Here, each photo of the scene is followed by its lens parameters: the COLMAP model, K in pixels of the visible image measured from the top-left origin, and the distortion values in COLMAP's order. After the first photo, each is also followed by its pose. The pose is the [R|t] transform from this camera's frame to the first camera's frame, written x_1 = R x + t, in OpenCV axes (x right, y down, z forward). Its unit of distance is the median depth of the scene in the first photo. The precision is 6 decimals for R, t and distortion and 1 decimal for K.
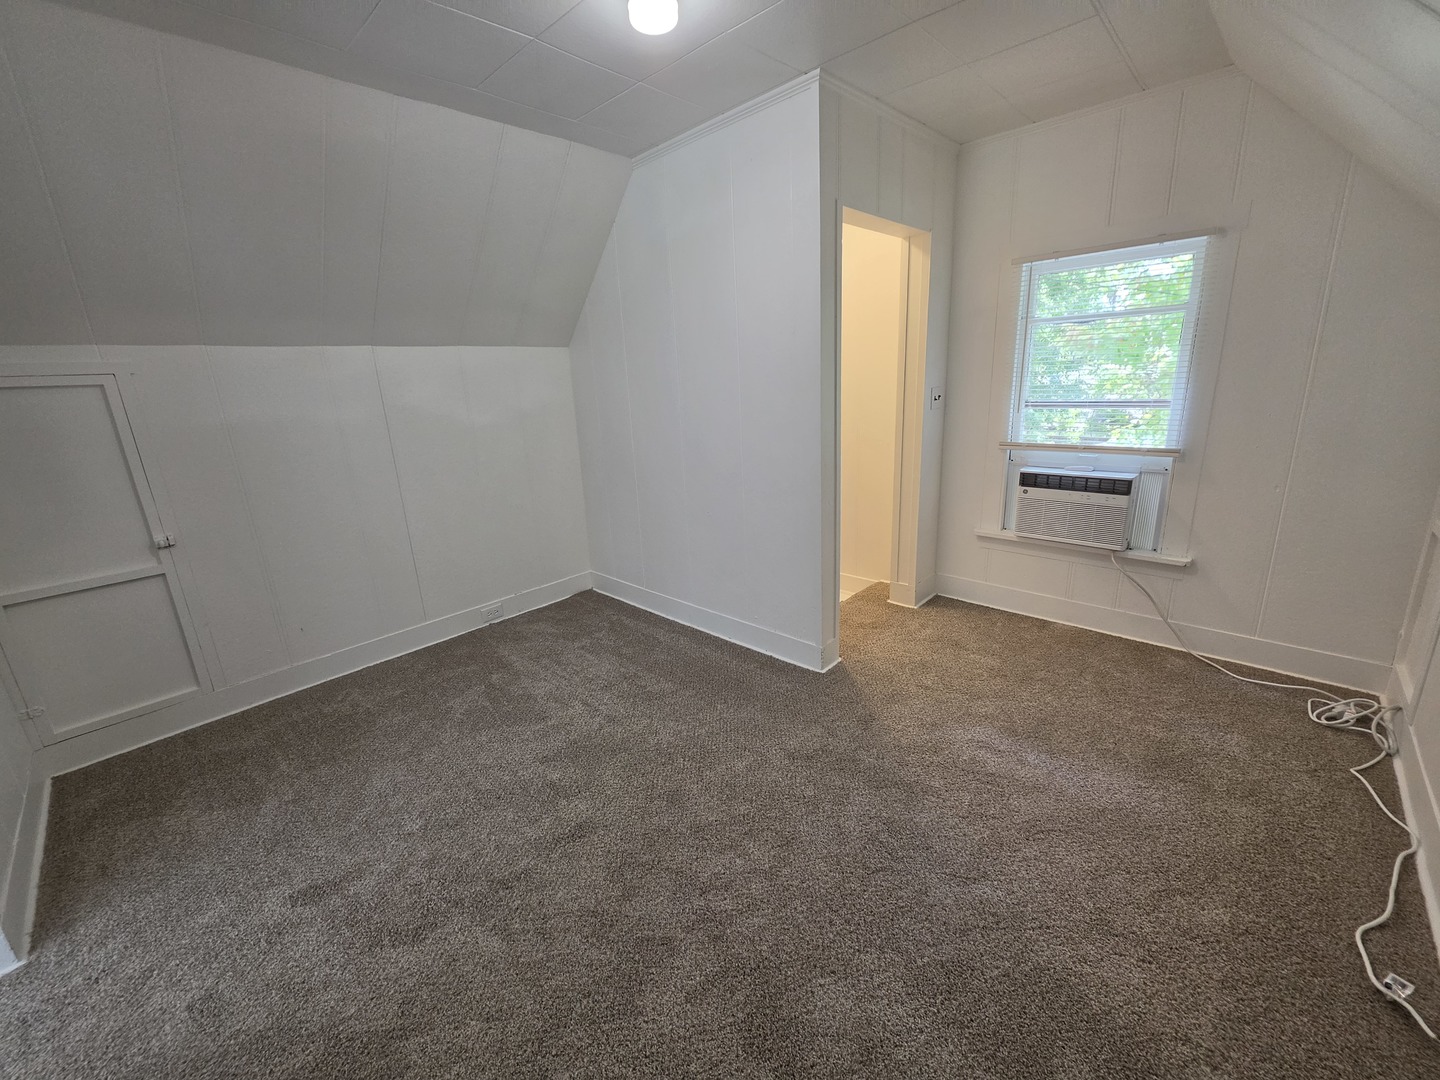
lens RADIAL K [[580.8, 0, 717.1], [0, 580.8, 541.7], [0, 0, 1]] dist [-0.005509, 0.000886]
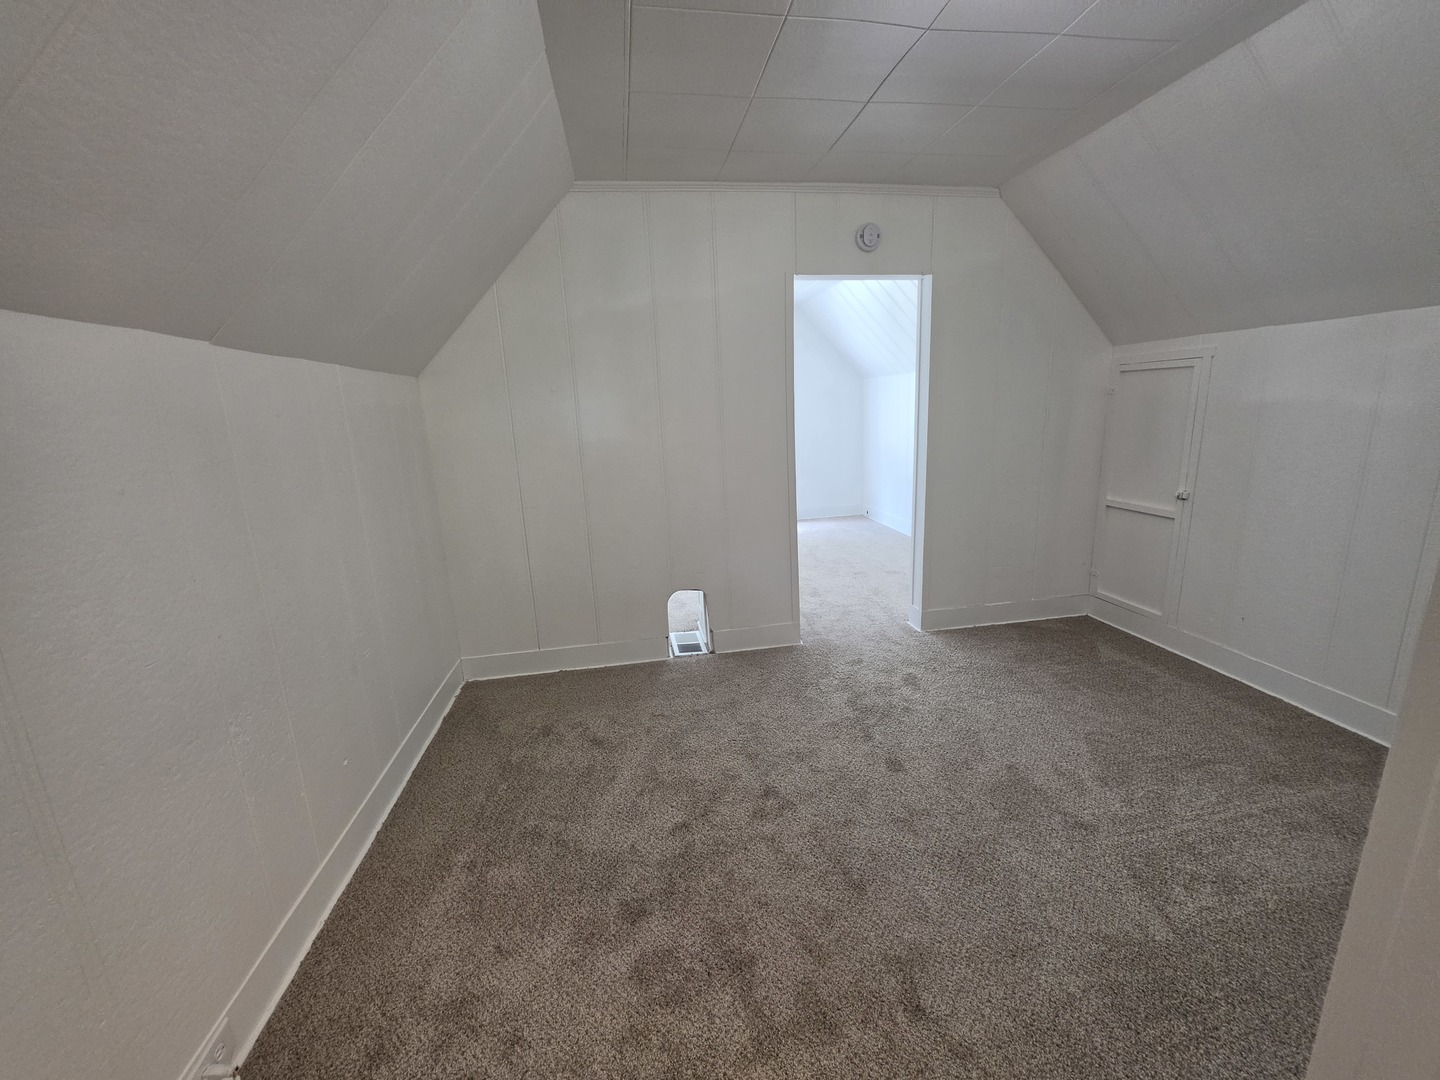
lens RADIAL K [[580.8, 0, 721.0], [0, 580.8, 538.2], [0, 0, 1]] dist [-0.005509, 0.000886]
pose [[-0.605868, 0.239896, -0.758534, 0.524901], [-0.155441, 0.899381, 0.408598, -0.236201], [0.780232, 0.365463, -0.507617, 0.800456]]
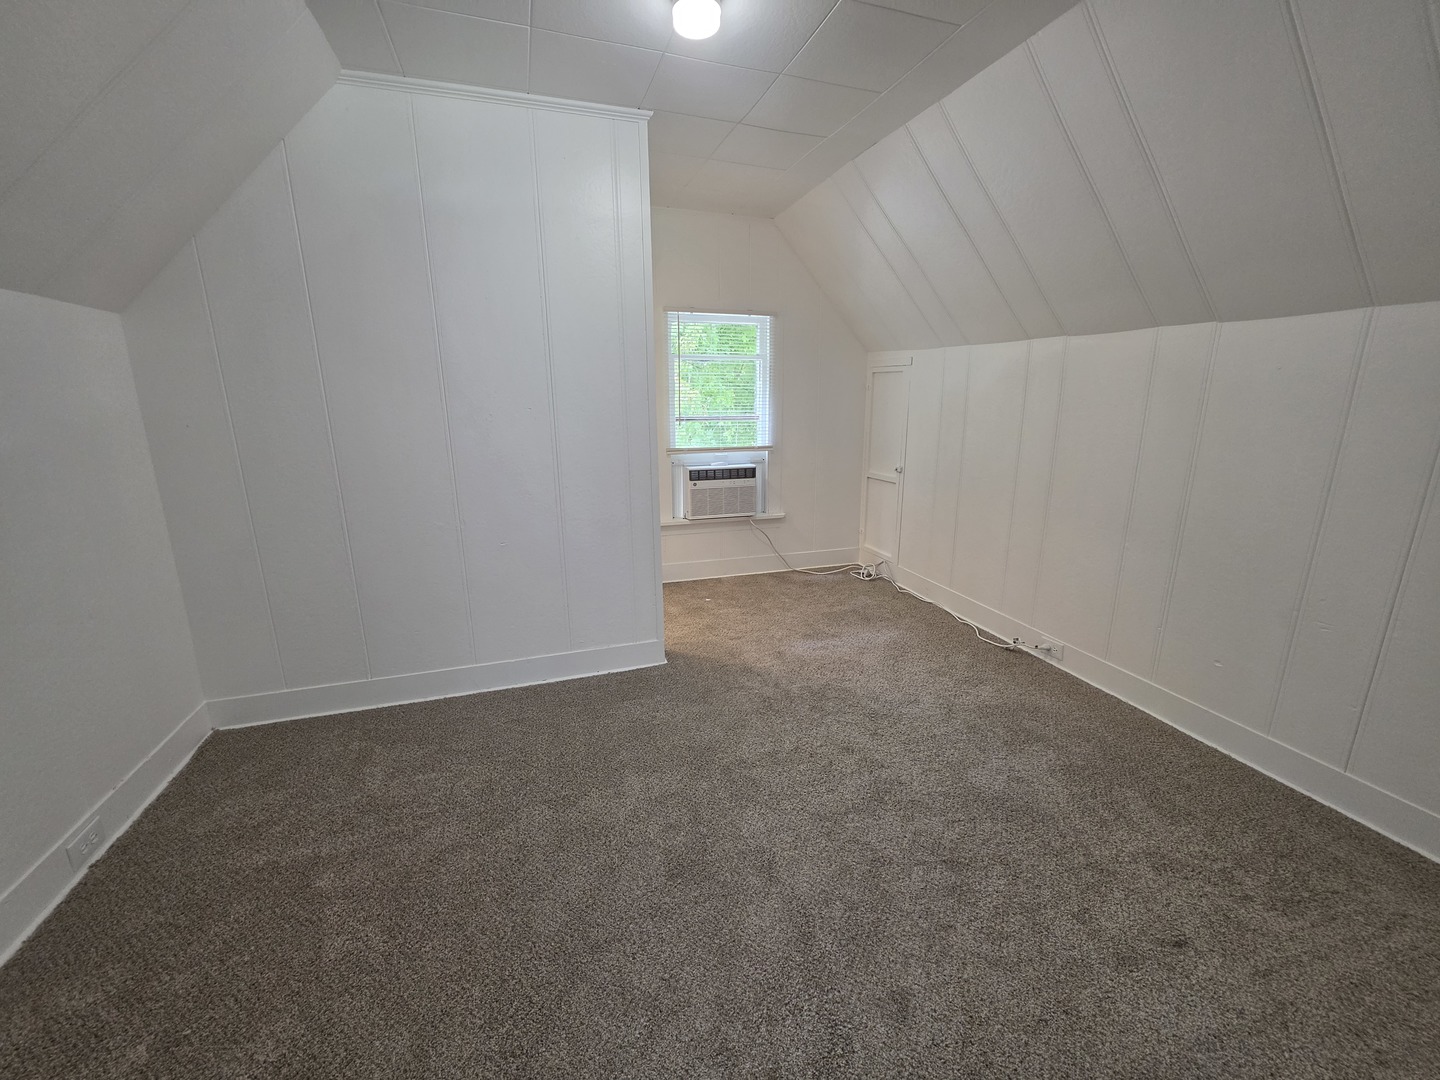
lens RADIAL K [[580.8, 0, 716.9], [0, 580.8, 543.9], [0, 0, 1]] dist [-0.005509, 0.000886]
pose [[0.467055, -0.173262, 0.867087, -0.674473], [0.225826, 0.971468, 0.072478, -0.043808], [-0.854905, 0.161960, 0.492856, 0.366082]]
